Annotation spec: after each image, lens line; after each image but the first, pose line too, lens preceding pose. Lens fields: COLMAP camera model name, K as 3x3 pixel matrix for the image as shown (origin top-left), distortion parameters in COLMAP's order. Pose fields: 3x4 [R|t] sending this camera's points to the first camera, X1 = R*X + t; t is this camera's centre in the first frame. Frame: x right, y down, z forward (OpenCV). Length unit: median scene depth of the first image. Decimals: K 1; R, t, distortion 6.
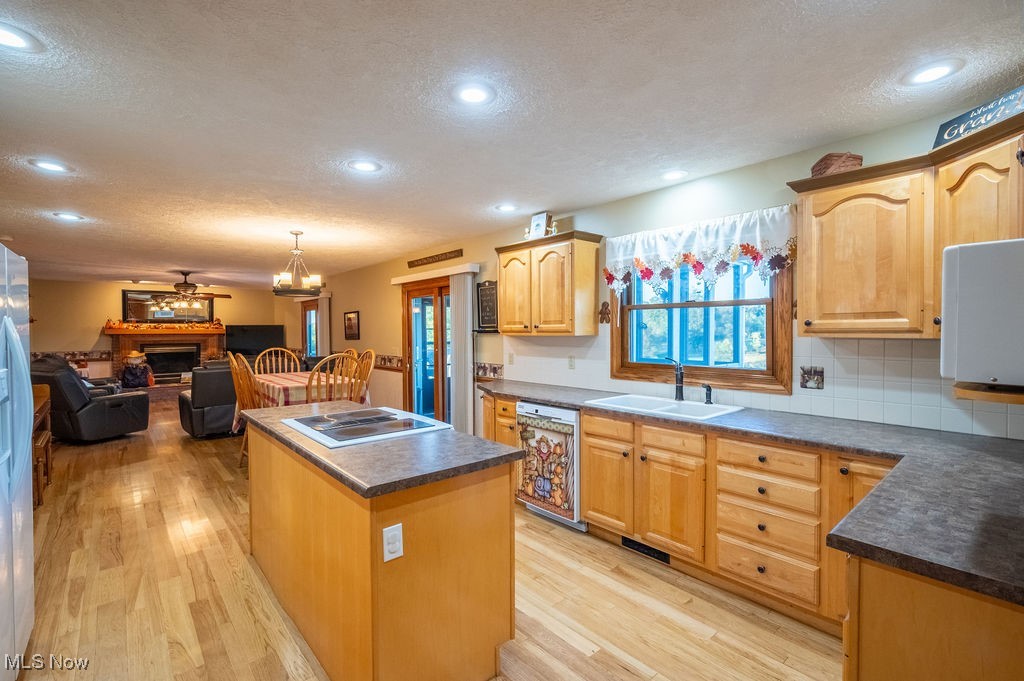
lens RADIAL K [[460.8, 0, 512.0], [0, 460.8, 340.5], [0, 0, 1]] dist [0.000254, -0.000091]
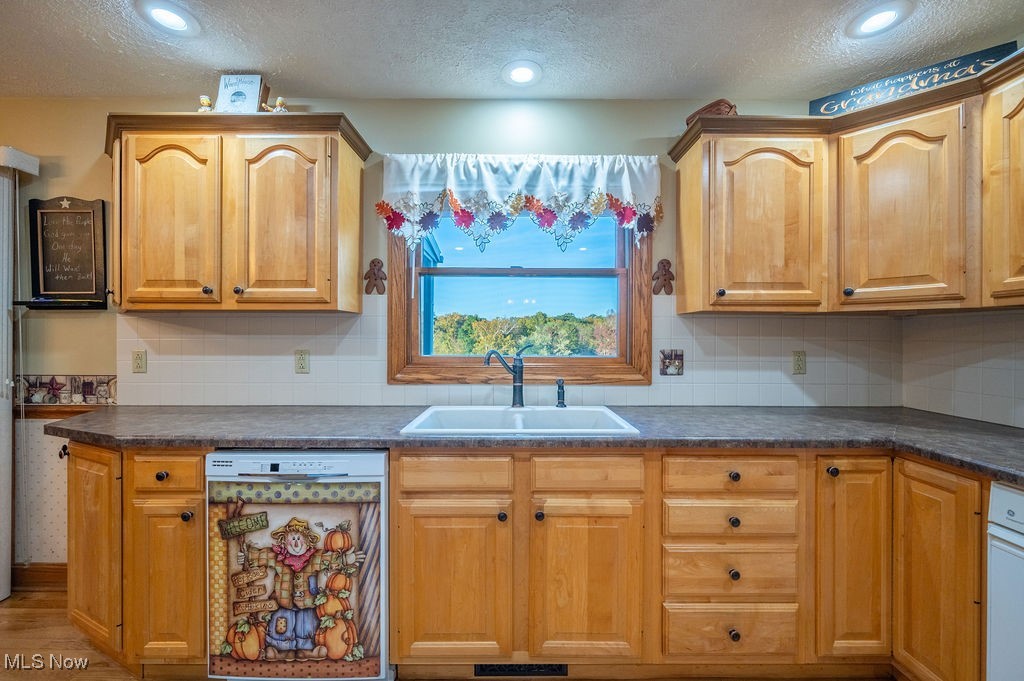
lens RADIAL K [[418.4, 0, 516.4], [0, 418.4, 337.1], [0, 0, 1]] dist [-0.006975, 0.000022]
pose [[0.652599, 0.009448, 0.757645, -0.108354], [0.009964, 0.999729, -0.021049, 0.037605], [-0.757638, 0.021286, 0.652327, 0.574590]]
